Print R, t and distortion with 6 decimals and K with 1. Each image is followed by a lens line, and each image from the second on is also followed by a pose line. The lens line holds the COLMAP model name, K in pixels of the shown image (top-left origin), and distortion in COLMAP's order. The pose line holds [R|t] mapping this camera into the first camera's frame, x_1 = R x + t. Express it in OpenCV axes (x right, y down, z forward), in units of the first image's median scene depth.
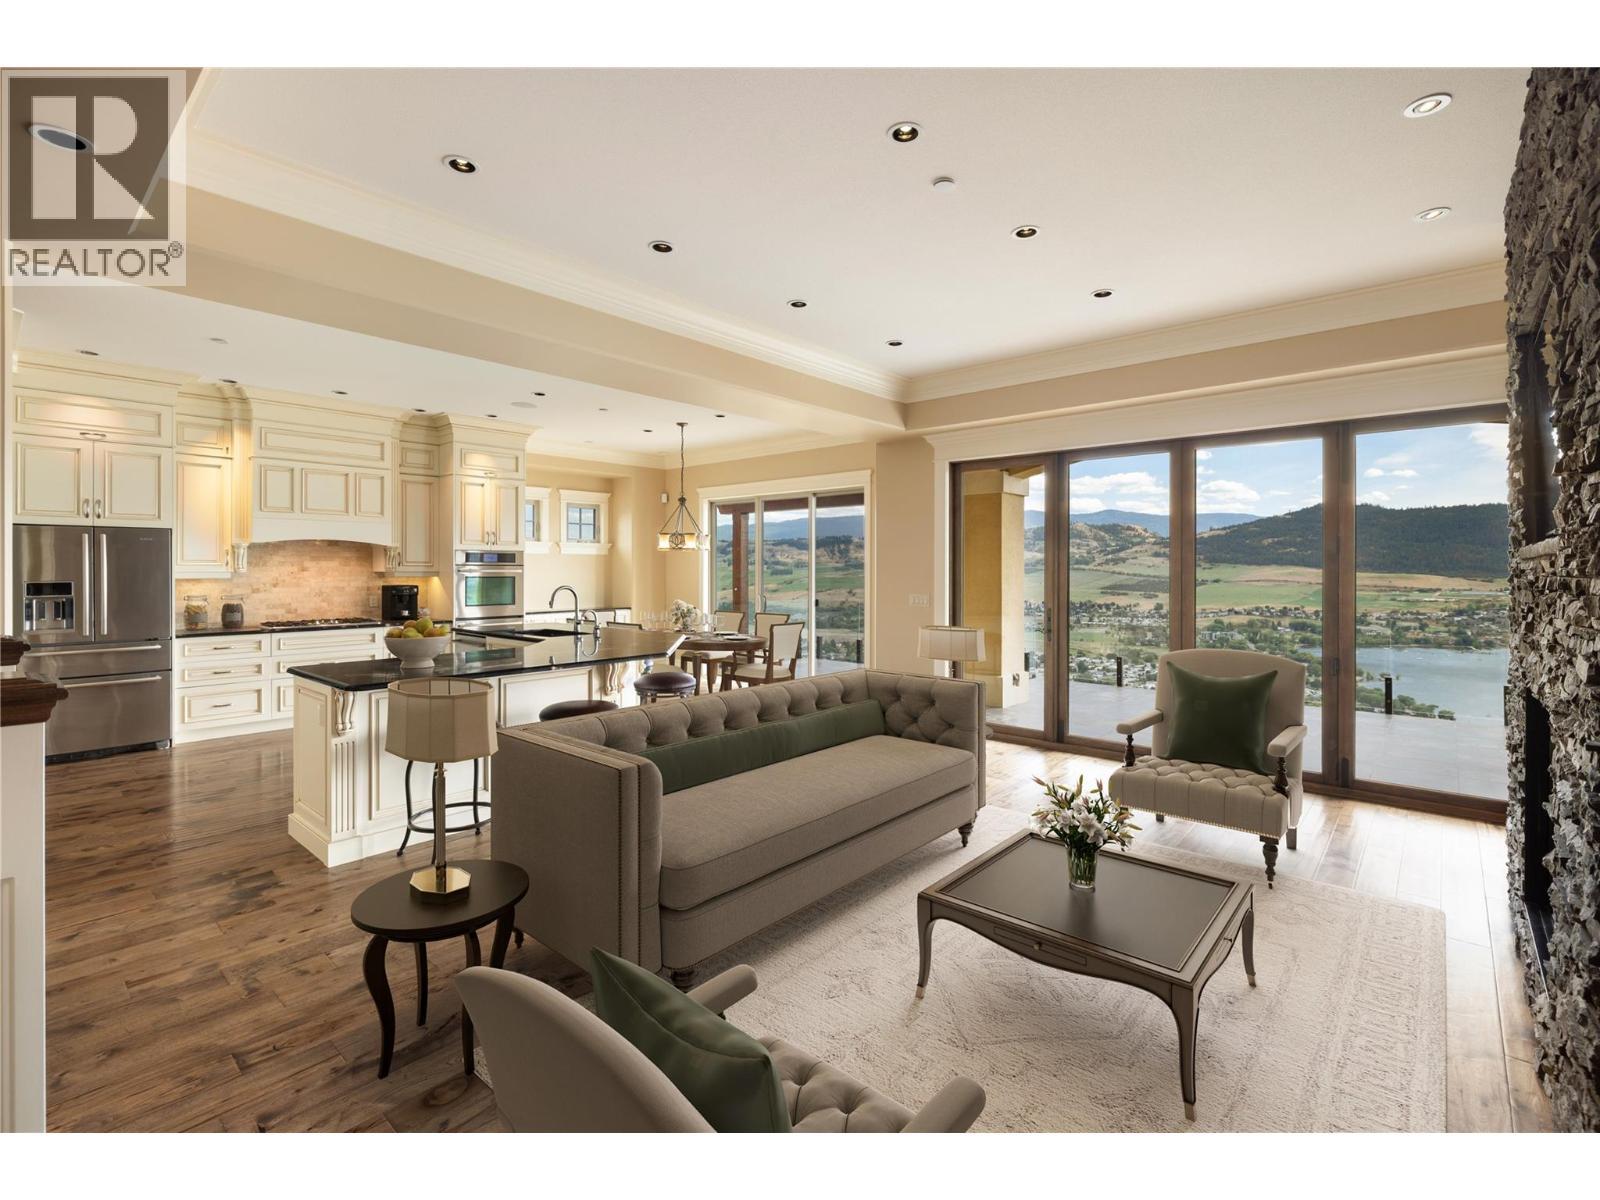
lens RADIAL K [[759.6, 0, 808.0], [0, 759.6, 569.0], [0, 0, 1]] dist [-0.008018, 0.001424]
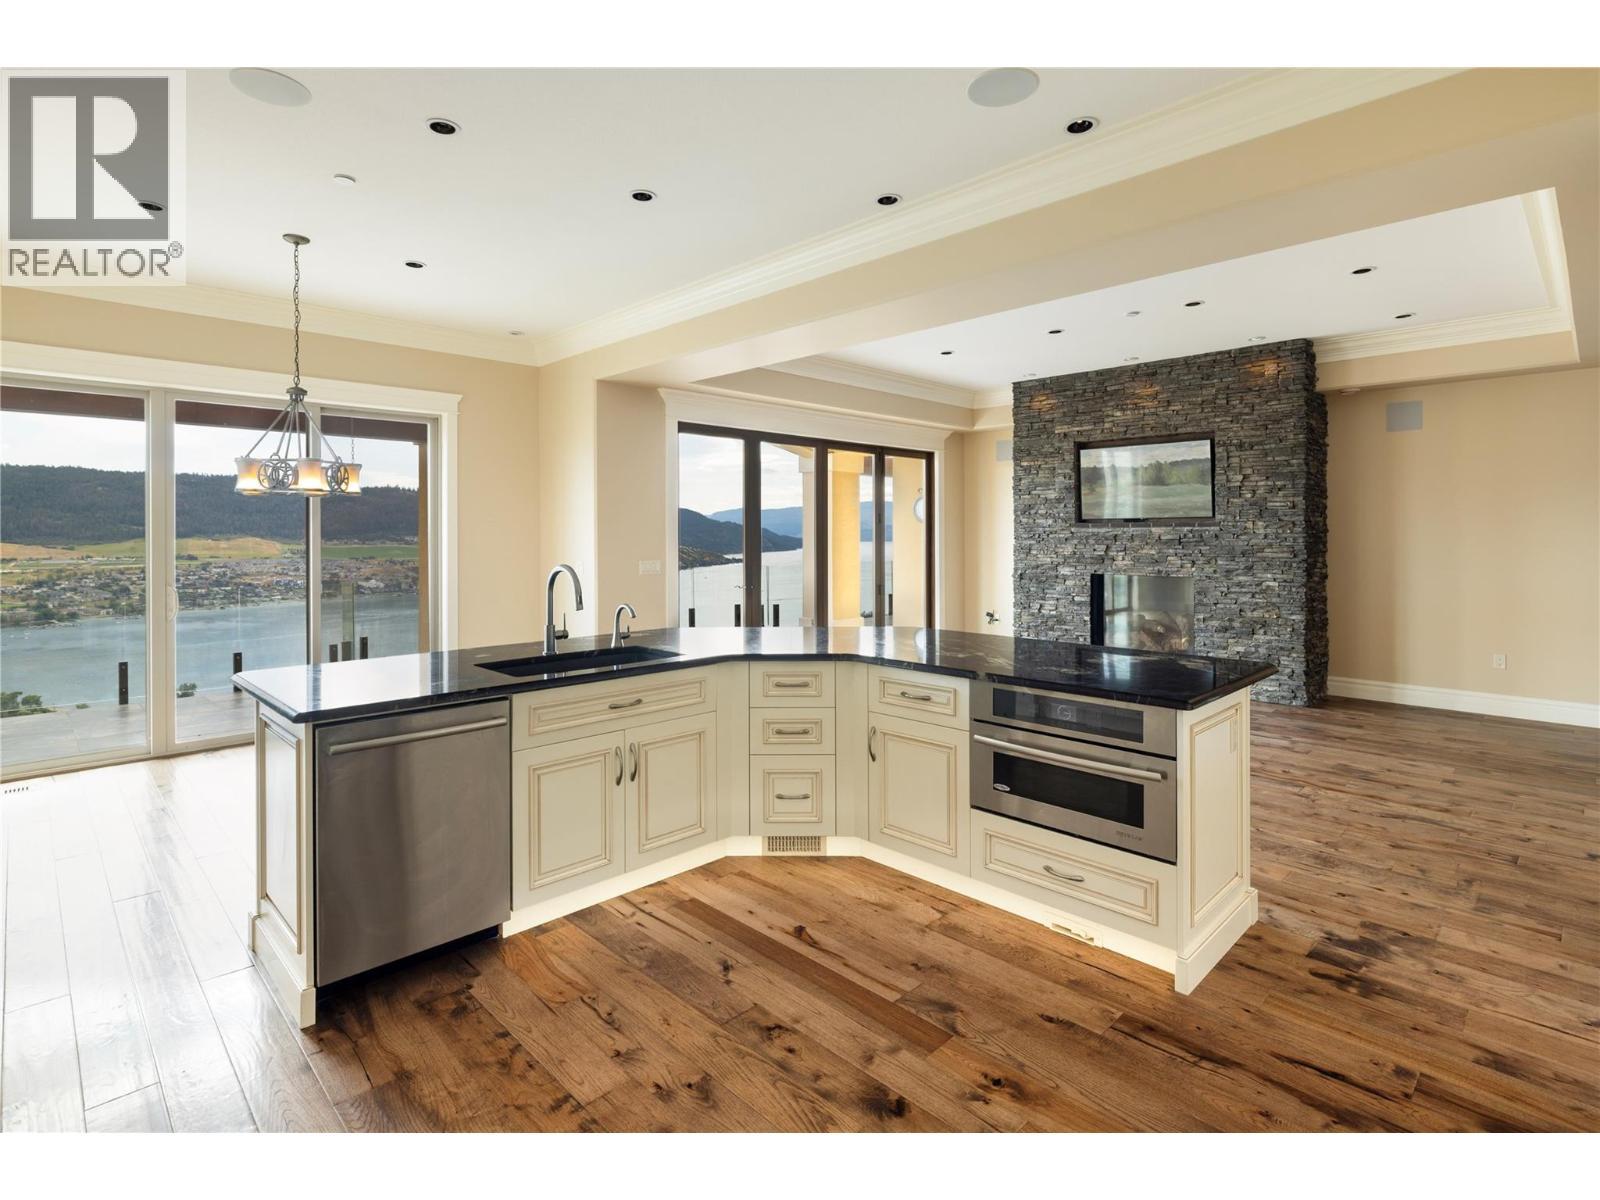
lens RADIAL K [[796.4, 0, 808.2], [0, 796.4, 548.7], [0, 0, 1]] dist [-0.003248, 0.000136]
pose [[0.056182, -0.019915, 0.998222, -0.820901], [0.003863, 0.999798, 0.019729, 0.000754], [-0.998413, 0.002748, 0.056247, 0.793813]]
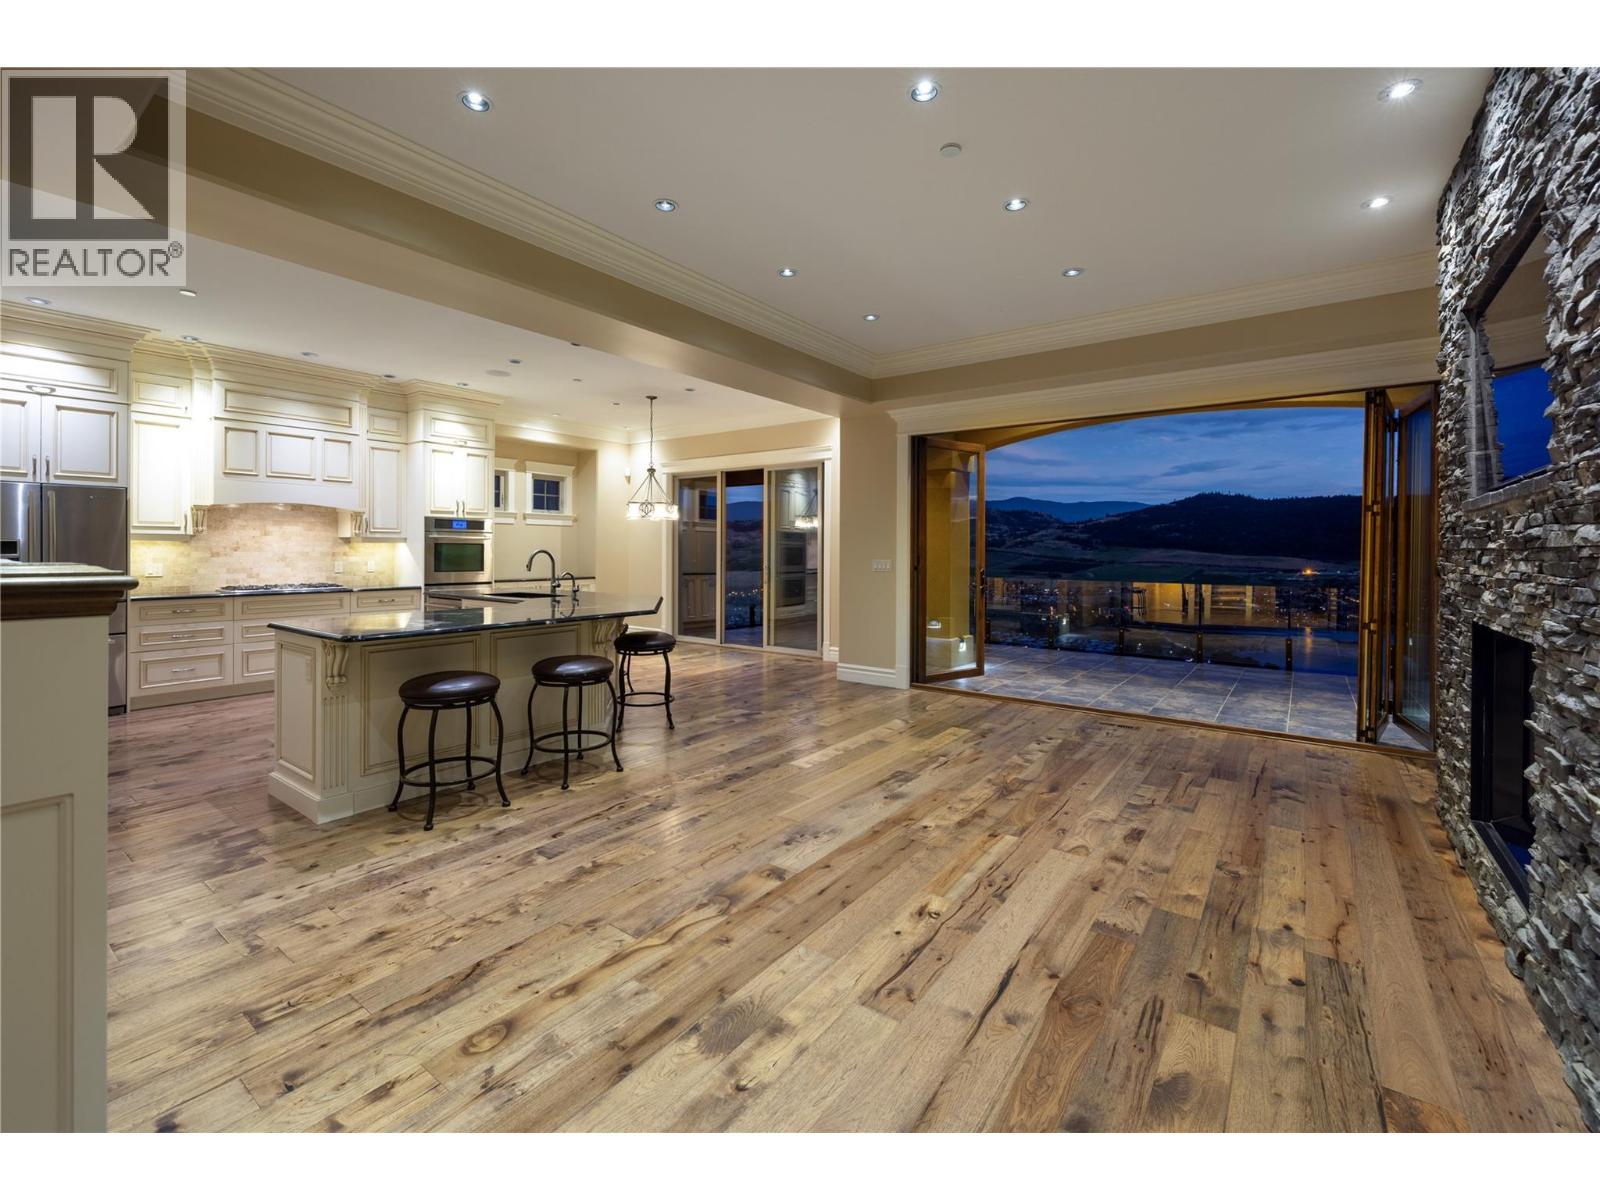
lens RADIAL K [[708.1, 0, 803.8], [0, 708.1, 552.5], [0, 0, 1]] dist [-0.003835, -0.000693]
pose [[0.996376, 0.004879, 0.084917, -0.049028], [-0.005177, 0.999981, 0.003289, 0.020745], [-0.084899, -0.003717, 0.996383, 0.021757]]
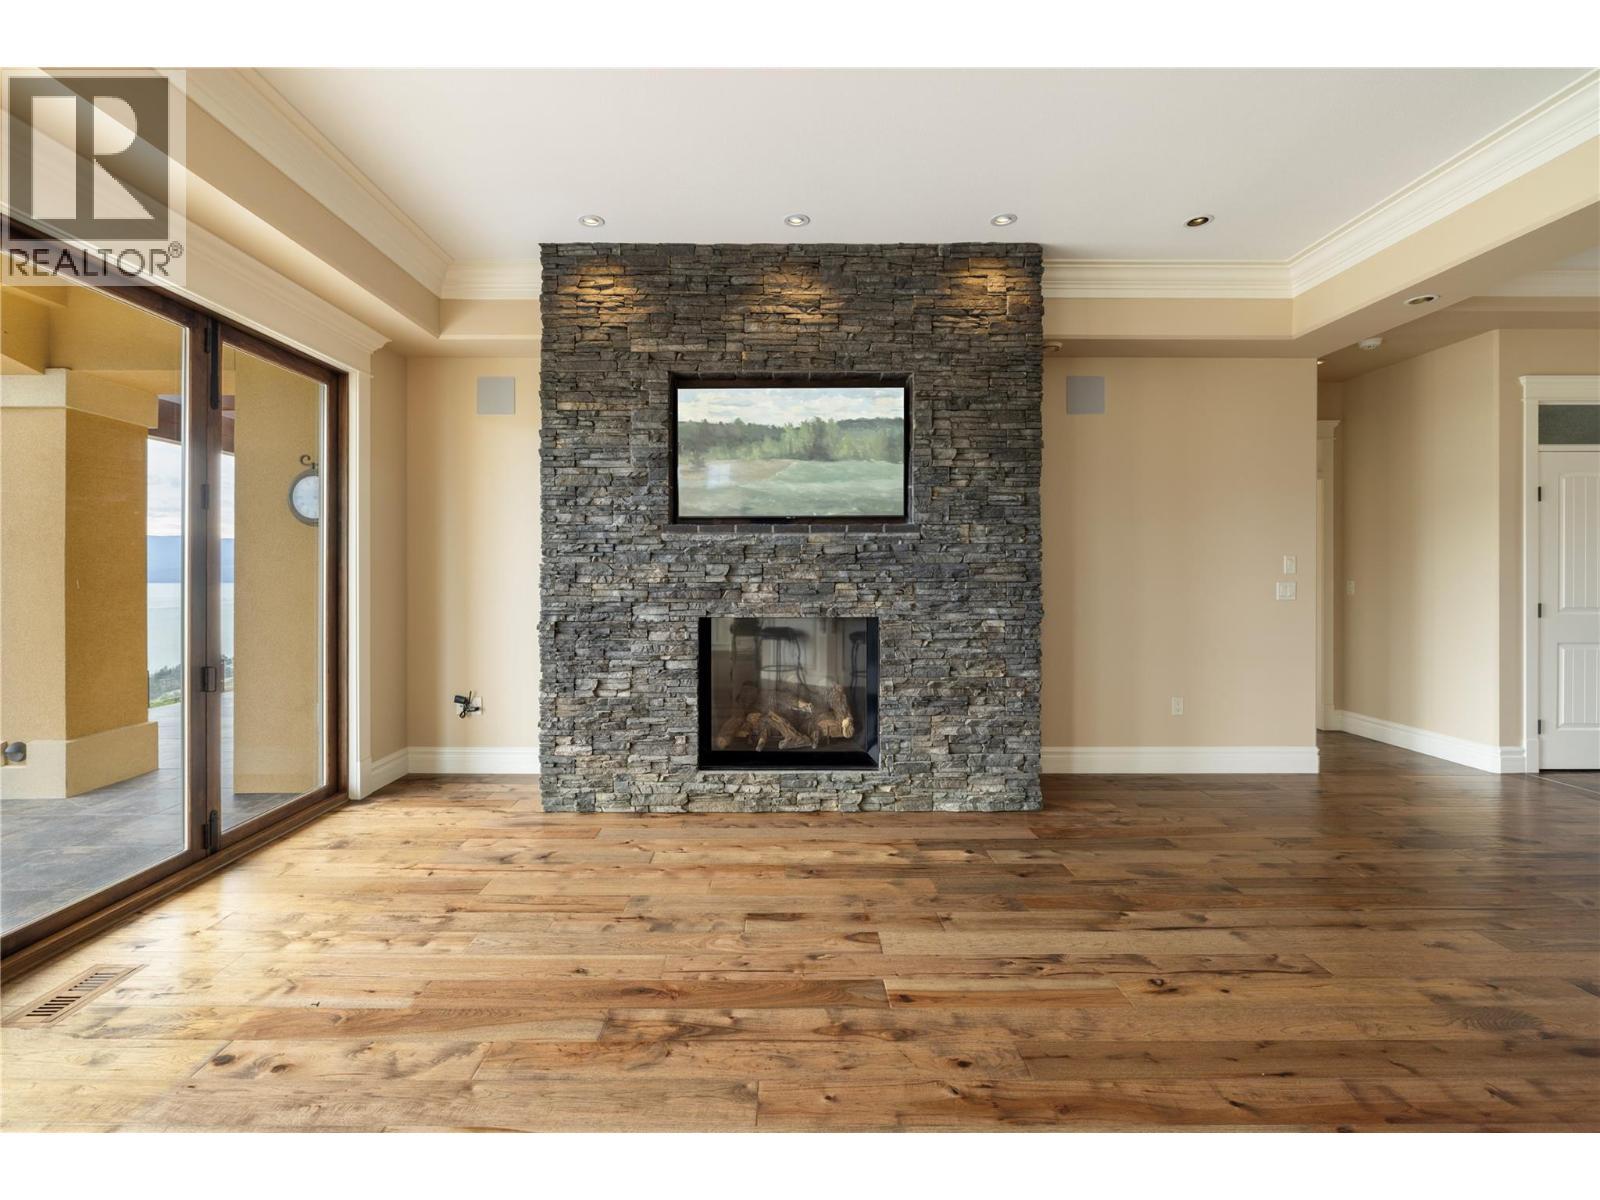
lens RADIAL K [[708.1, 0, 790.9], [0, 708.1, 566.2], [0, 0, 1]] dist [-0.003835, -0.000693]
pose [[-0.659173, 0.007610, 0.751953, -0.082285], [0.001474, 0.999960, -0.008827, 0.027096], [-0.751990, -0.004711, -0.659158, 0.761149]]
